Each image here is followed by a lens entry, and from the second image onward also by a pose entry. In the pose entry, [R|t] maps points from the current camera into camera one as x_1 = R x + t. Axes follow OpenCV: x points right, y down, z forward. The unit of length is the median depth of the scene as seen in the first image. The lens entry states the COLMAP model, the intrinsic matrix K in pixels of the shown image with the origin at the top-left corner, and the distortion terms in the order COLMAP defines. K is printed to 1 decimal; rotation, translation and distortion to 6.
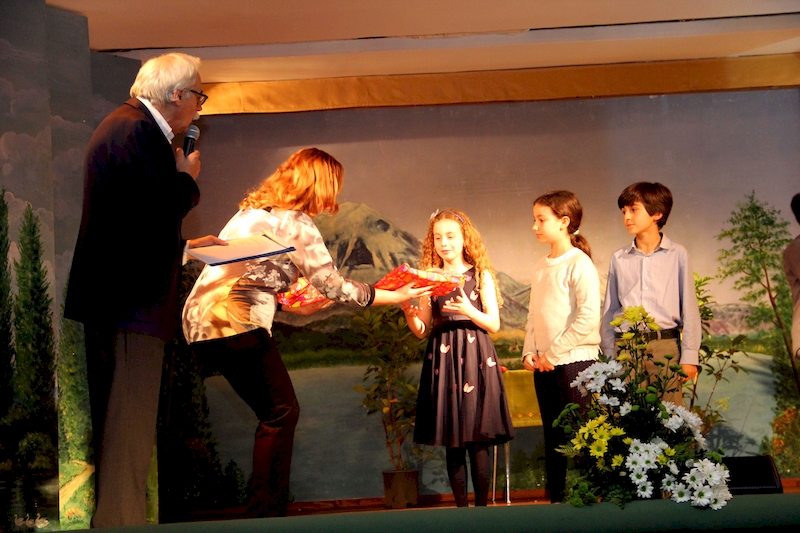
lens RADIAL K [[5017.9, 0, 380.2], [0, 5017.9, 398.5], [0, 0, 1]] dist [1.962968, 0.000000]
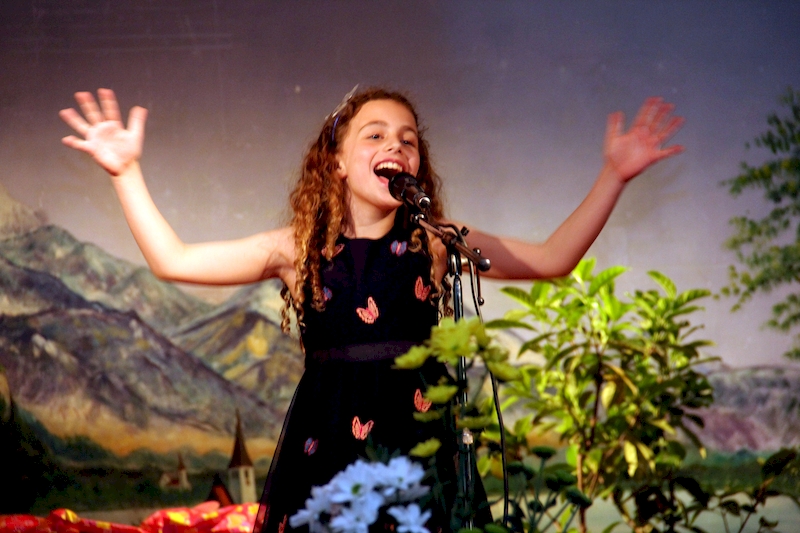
lens RADIAL K [[5017.9, 0, 401.4], [0, 5017.9, 251.2], [0, 0, 1]] dist [1.962968, 0.000000]
pose [[0.991578, 0.018058, 0.128248, -0.004020], [-0.025441, 0.998097, 0.056164, -0.046980], [-0.126990, -0.058954, 0.990151, 0.639746]]
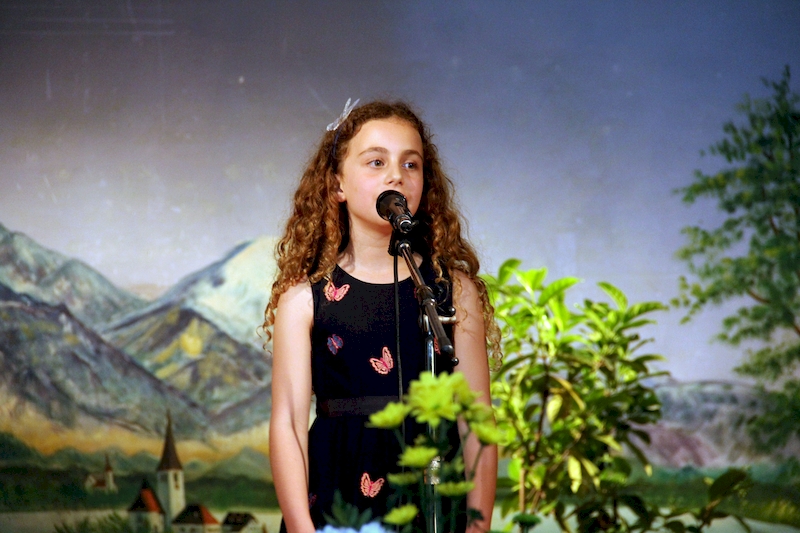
lens RADIAL K [[5017.9, 0, 398.2], [0, 5017.9, 268.9], [0, 0, 1]] dist [1.962968, 0.000000]
pose [[0.988891, 0.048150, 0.140630, -0.003020], [-0.057116, 0.996537, 0.060427, -0.046822], [-0.137234, -0.067788, 0.988216, 0.651312]]
